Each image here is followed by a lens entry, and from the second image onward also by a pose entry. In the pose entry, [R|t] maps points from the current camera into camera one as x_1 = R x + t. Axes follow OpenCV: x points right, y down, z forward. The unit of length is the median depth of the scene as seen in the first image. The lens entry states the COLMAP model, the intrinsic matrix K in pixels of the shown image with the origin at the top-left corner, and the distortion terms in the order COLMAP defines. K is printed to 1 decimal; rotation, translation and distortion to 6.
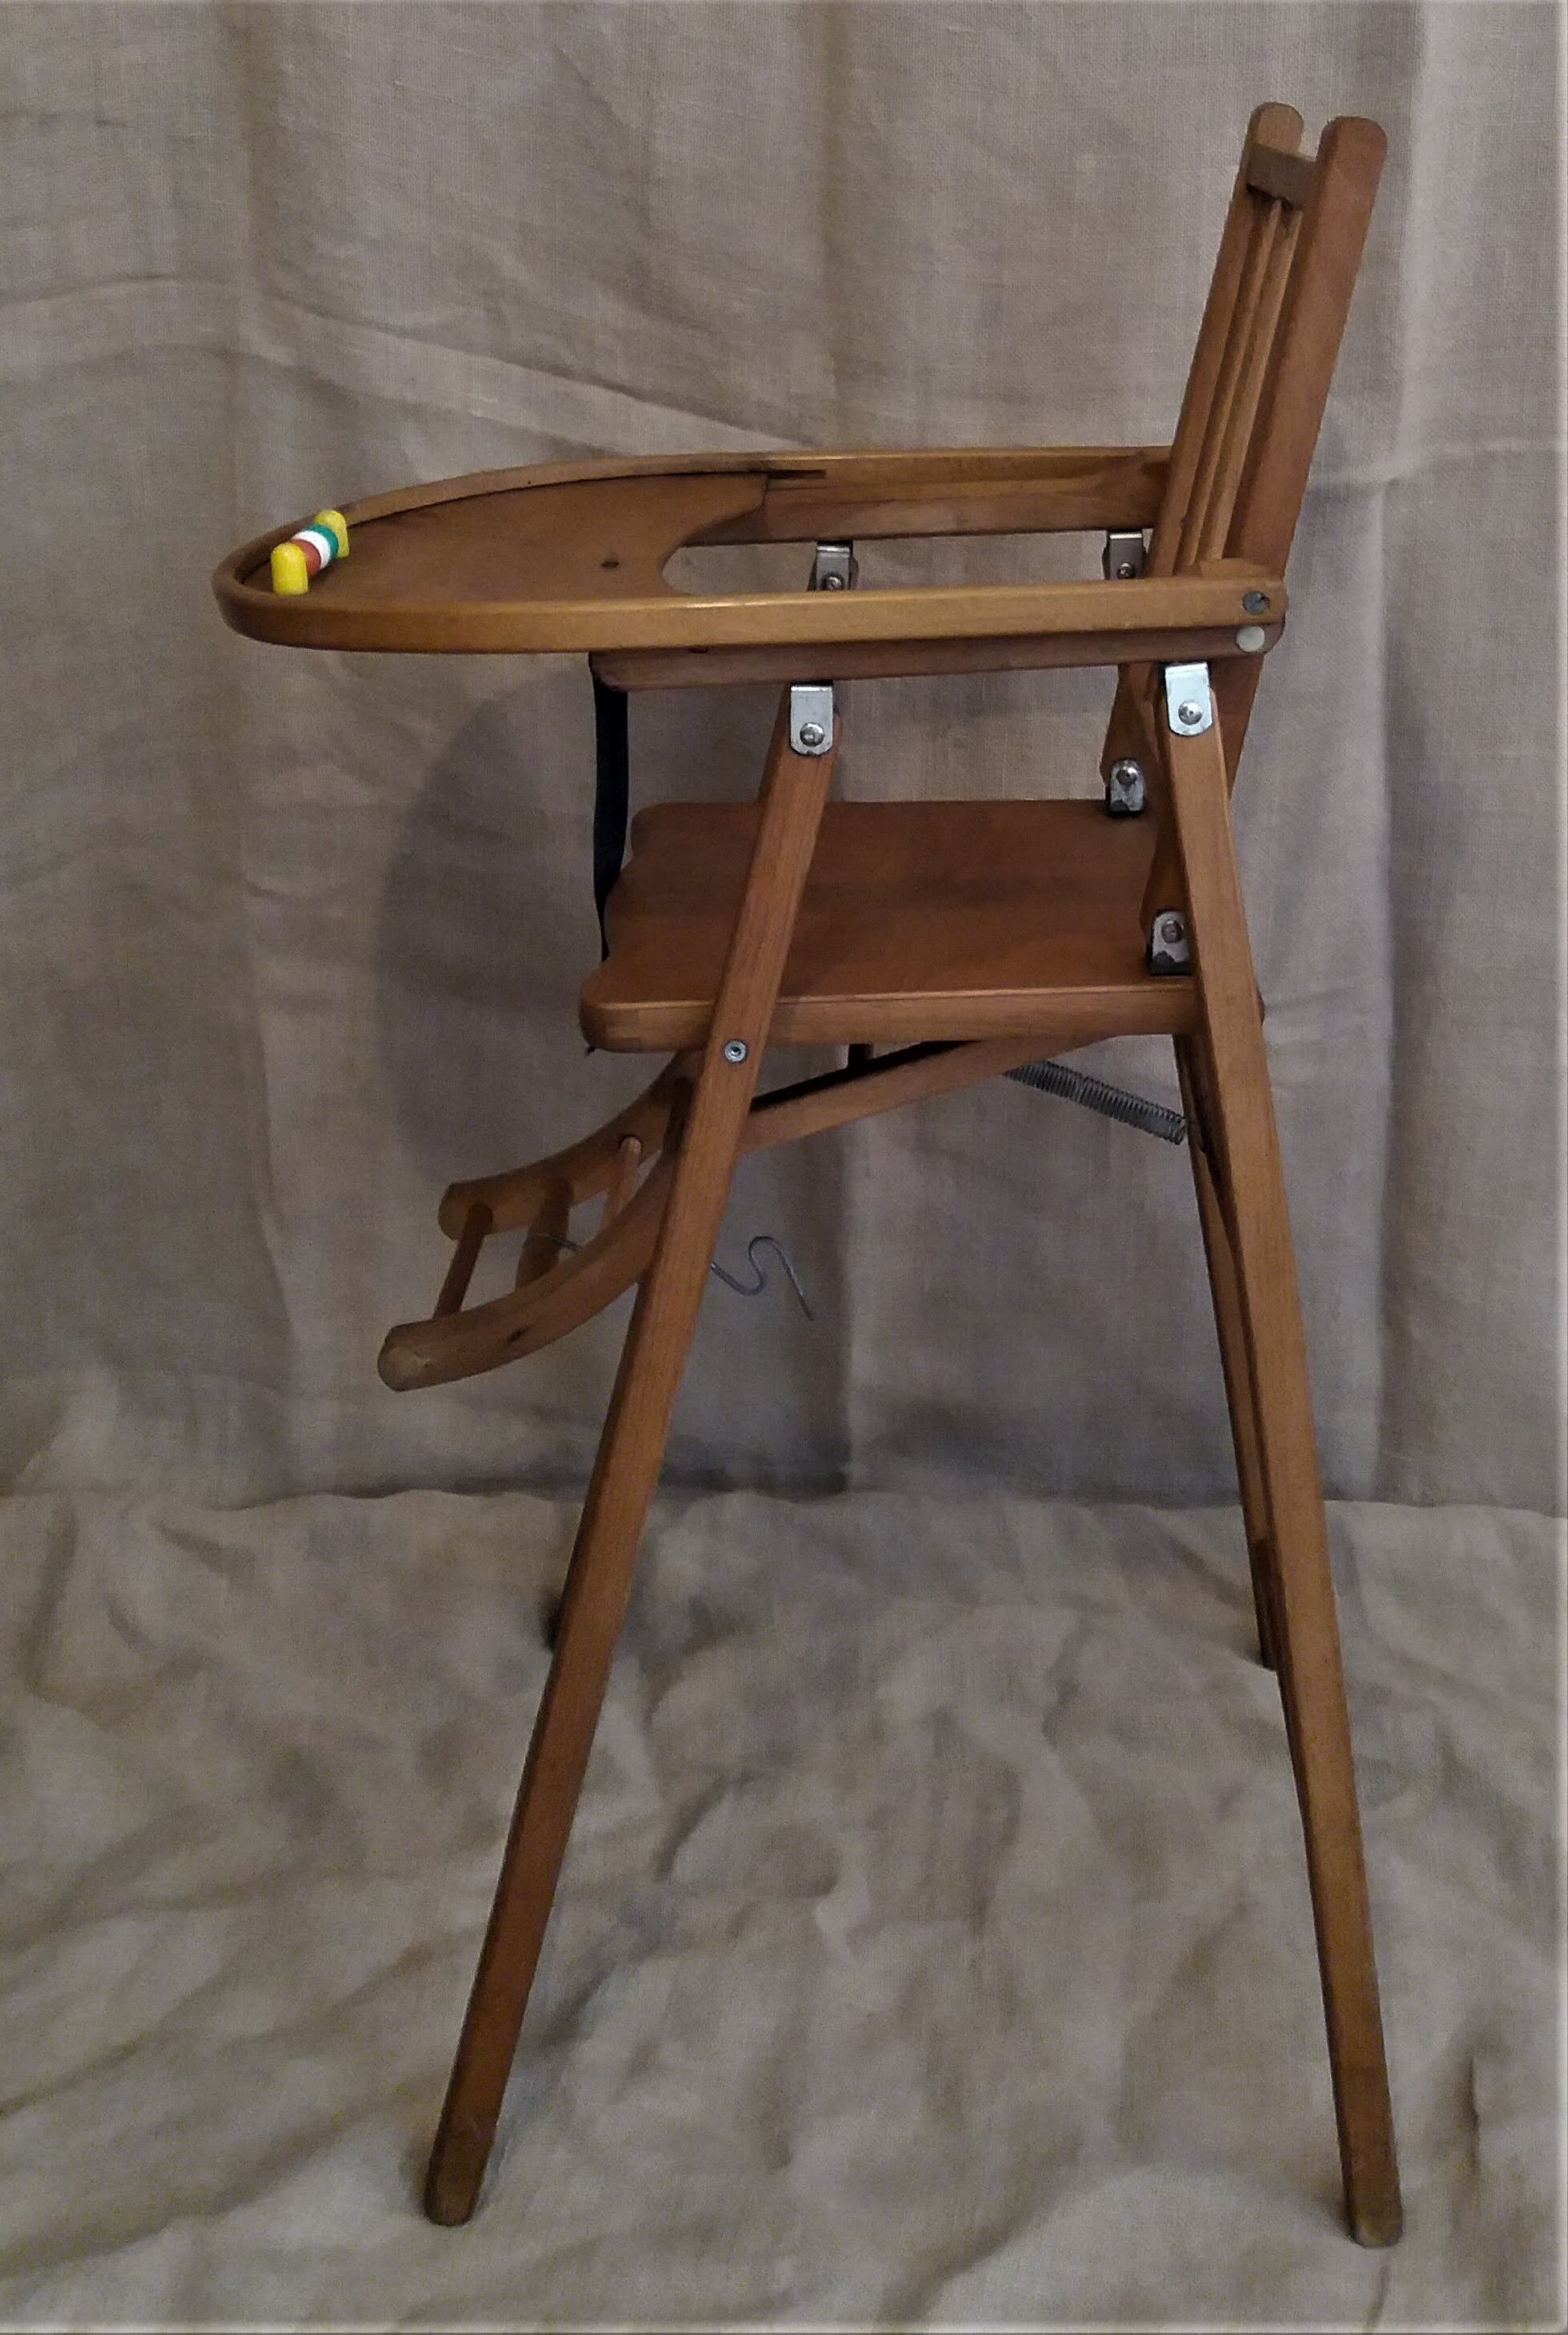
lens RADIAL K [[2880.7, 0, 909.4], [0, 2880.7, 958.3], [0, 0, 1]] dist [0.142526, 0.000000]
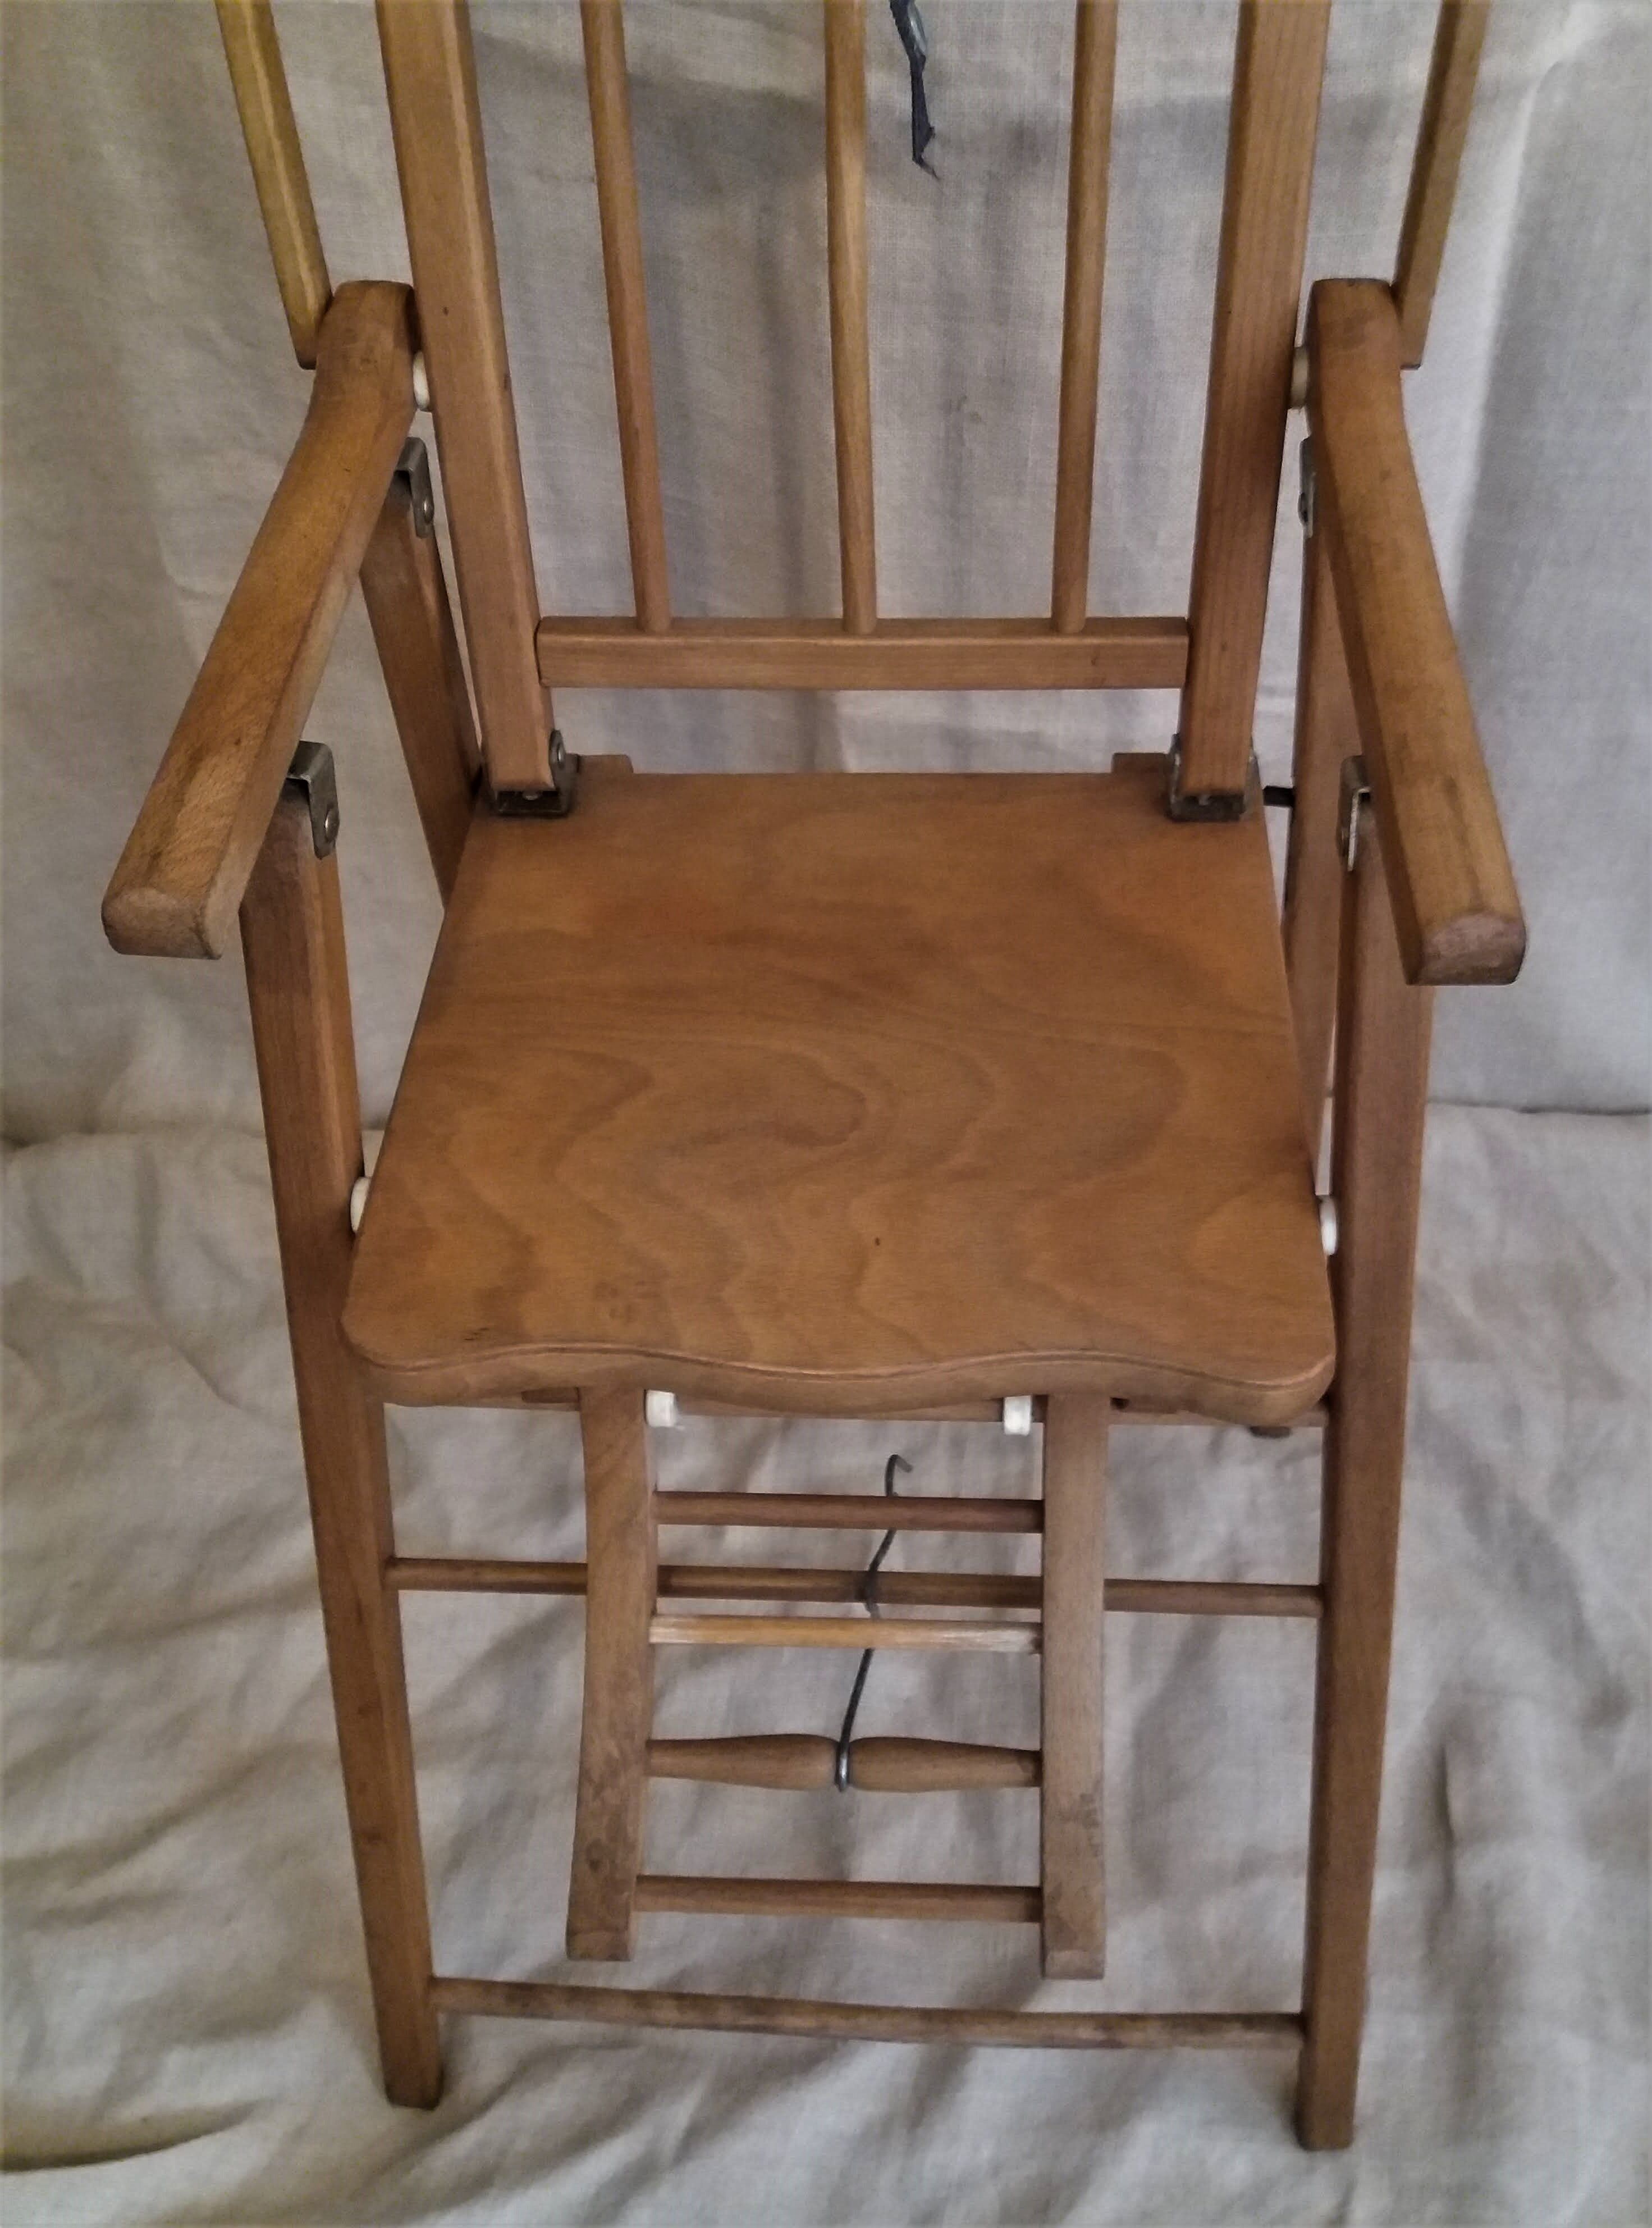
lens RADIAL K [[1907.7, 0, 858.4], [0, 1907.7, 1123.9], [0, 0, 1]] dist [0.017461, -0.039837]
pose [[0.999454, -0.024084, -0.022630, -0.009268], [0.032256, 0.859850, 0.509526, -0.185109], [0.007187, -0.509978, 0.860157, 0.430445]]
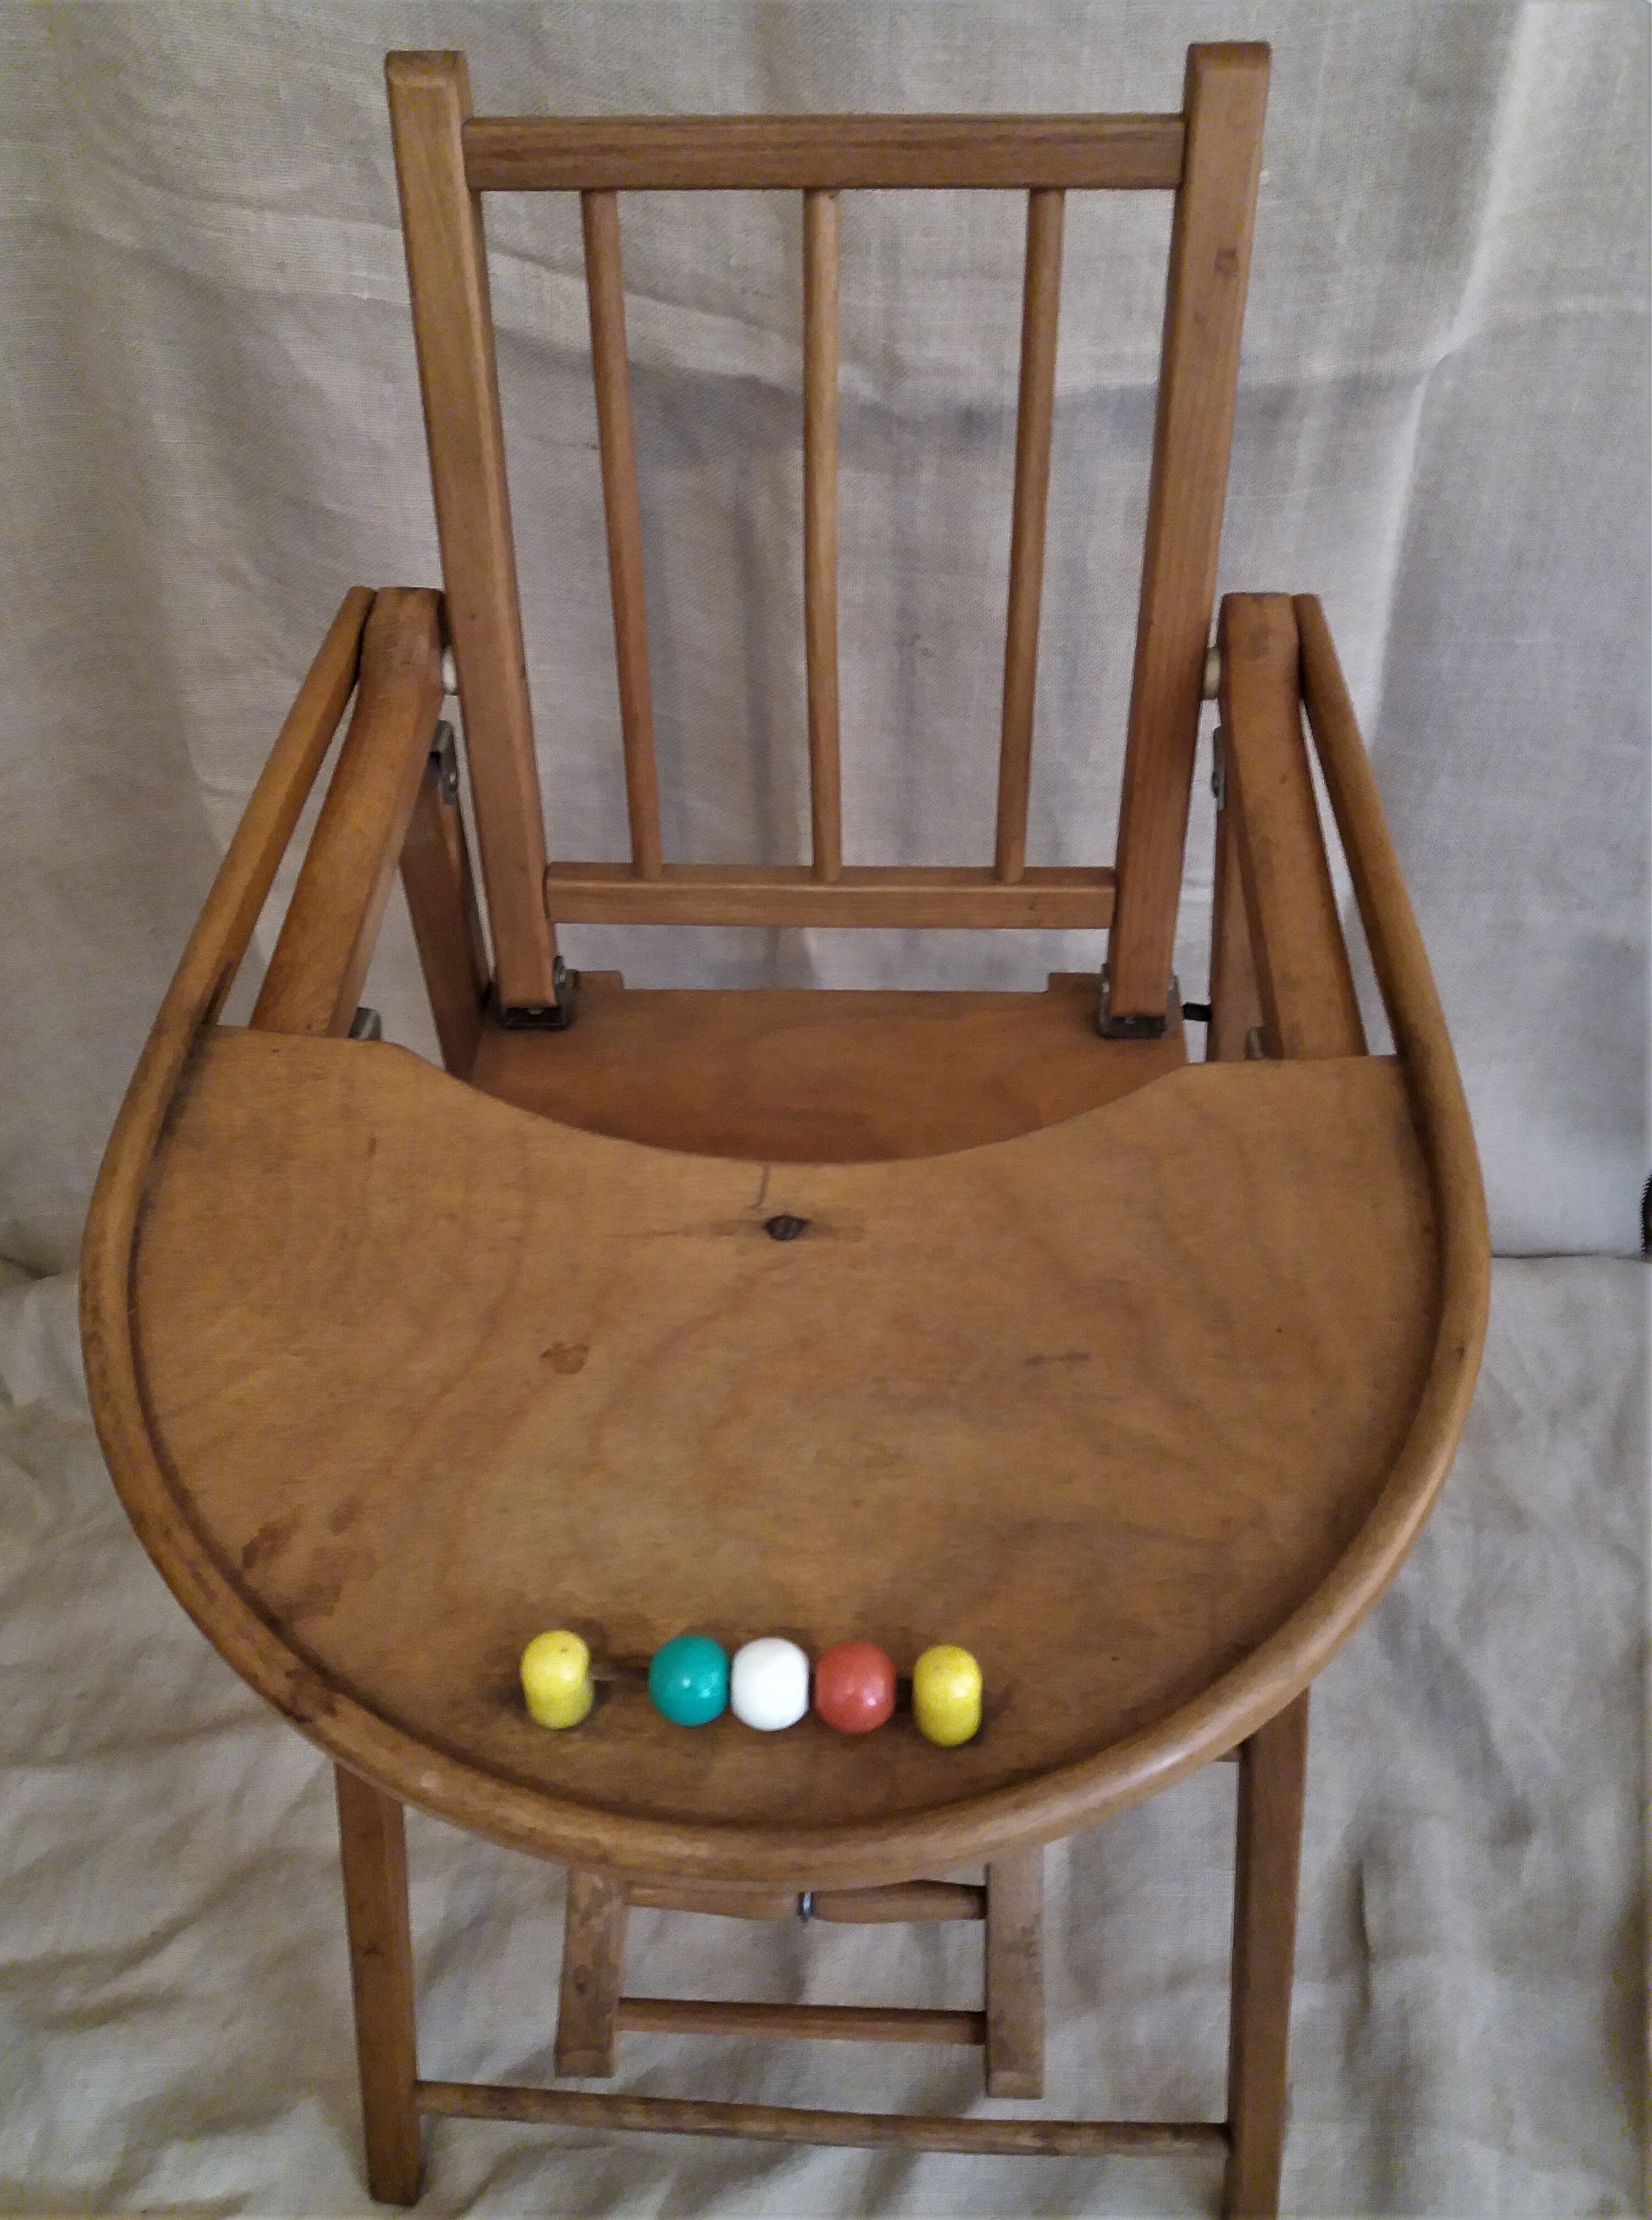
lens RADIAL K [[1863.9, 0, 792.0], [0, 1863.9, 1104.9], [0, 0, 1]] dist [0.046910, -0.071517]
pose [[0.999461, -0.018083, -0.027417, -0.012748], [0.028808, 0.883574, 0.467405, -0.232256], [0.015773, -0.467943, 0.883618, 0.407181]]
